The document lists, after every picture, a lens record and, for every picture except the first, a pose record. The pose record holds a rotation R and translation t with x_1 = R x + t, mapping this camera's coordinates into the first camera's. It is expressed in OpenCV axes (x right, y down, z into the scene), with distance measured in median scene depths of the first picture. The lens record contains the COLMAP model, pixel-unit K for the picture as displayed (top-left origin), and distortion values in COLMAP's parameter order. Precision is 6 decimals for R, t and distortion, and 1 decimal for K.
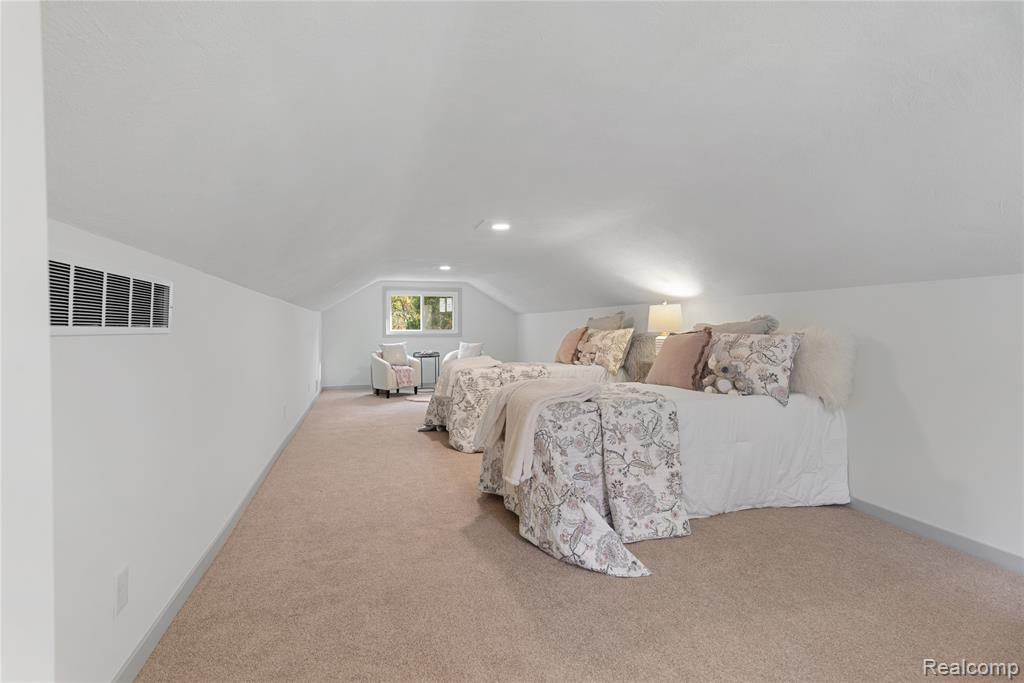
lens RADIAL K [[497.8, 0, 509.7], [0, 497.8, 334.7], [0, 0, 1]] dist [0.012383, 0.002255]
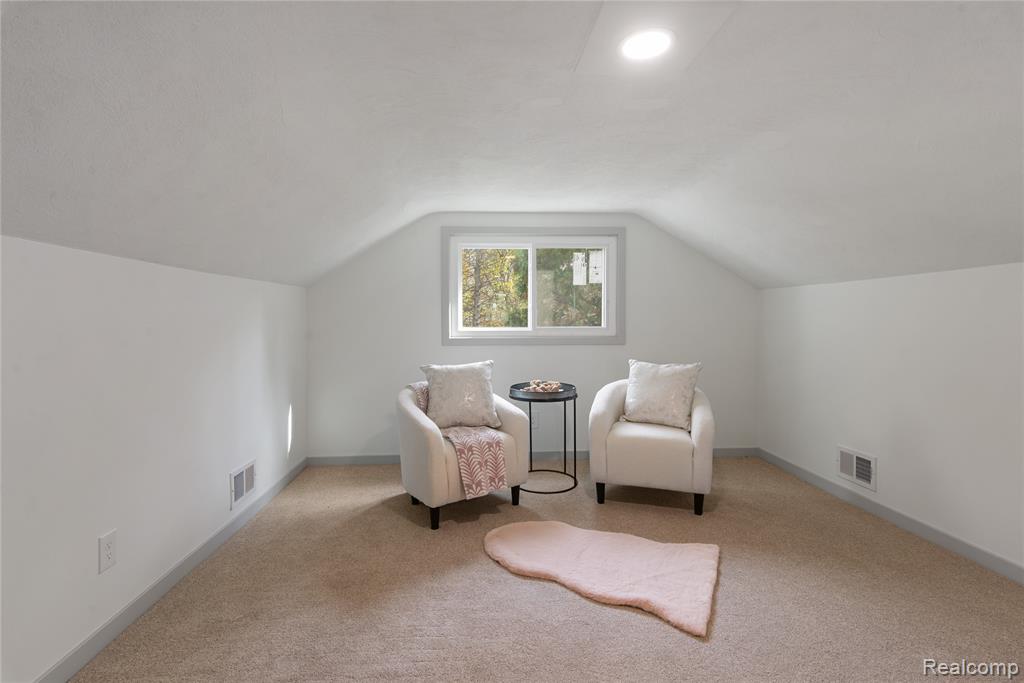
lens RADIAL K [[497.8, 0, 510.0], [0, 497.8, 340.5], [0, 0, 1]] dist [0.012383, 0.002255]
pose [[0.977420, 0.006210, -0.211213, -0.106807], [-0.002394, 0.999829, 0.018318, -0.006814], [0.211291, -0.017399, 0.977268, 0.593760]]
